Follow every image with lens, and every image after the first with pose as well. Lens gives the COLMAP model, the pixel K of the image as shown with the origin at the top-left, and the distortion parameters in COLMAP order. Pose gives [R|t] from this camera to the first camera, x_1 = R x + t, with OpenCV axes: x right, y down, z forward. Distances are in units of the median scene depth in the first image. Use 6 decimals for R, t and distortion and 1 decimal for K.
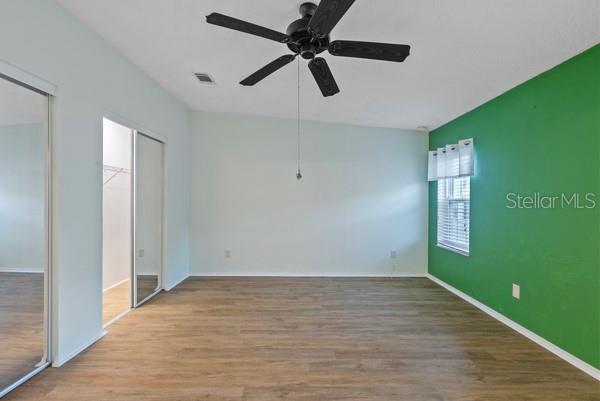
lens RADIAL K [[276.1, 0, 299.3], [0, 276.1, 199.4], [0, 0, 1]] dist [-0.010852, 0.003358]
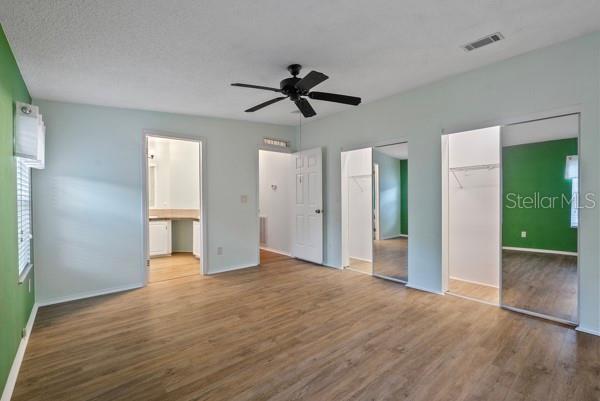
lens RADIAL K [[276.1, 0, 295.5], [0, 276.1, 199.8], [0, 0, 1]] dist [-0.010852, 0.003358]
pose [[-0.777810, 0.003554, -0.628489, 0.681376], [0.001235, 0.999991, 0.004126, 0.008313], [0.628498, 0.002433, -0.777808, 1.523185]]
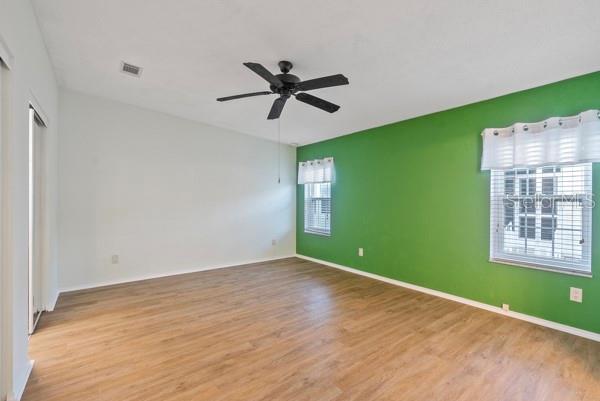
lens RADIAL K [[276.1, 0, 308.5], [0, 276.1, 199.1], [0, 0, 1]] dist [-0.010852, 0.003358]
pose [[0.783970, -0.002684, 0.620794, -0.537103], [0.000262, 0.999992, 0.003993, -0.000185], [-0.620799, -0.002968, 0.783964, -0.137423]]
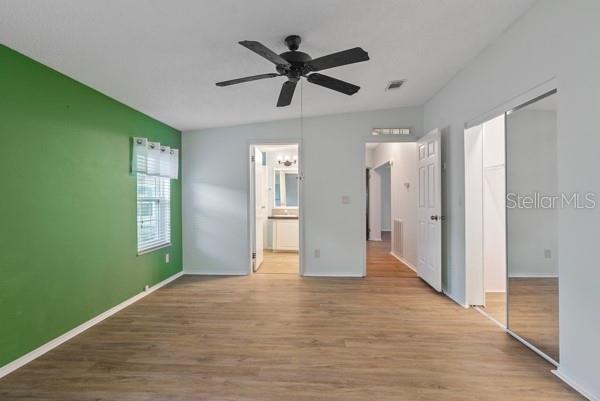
lens RADIAL K [[276.1, 0, 289.6], [0, 276.1, 199.3], [0, 0, 1]] dist [-0.010852, 0.003358]
pose [[-0.995133, 0.001064, 0.098538, -0.047014], [0.001124, 0.999999, 0.000552, 0.003719], [-0.098537, 0.000661, -0.995133, 1.560503]]
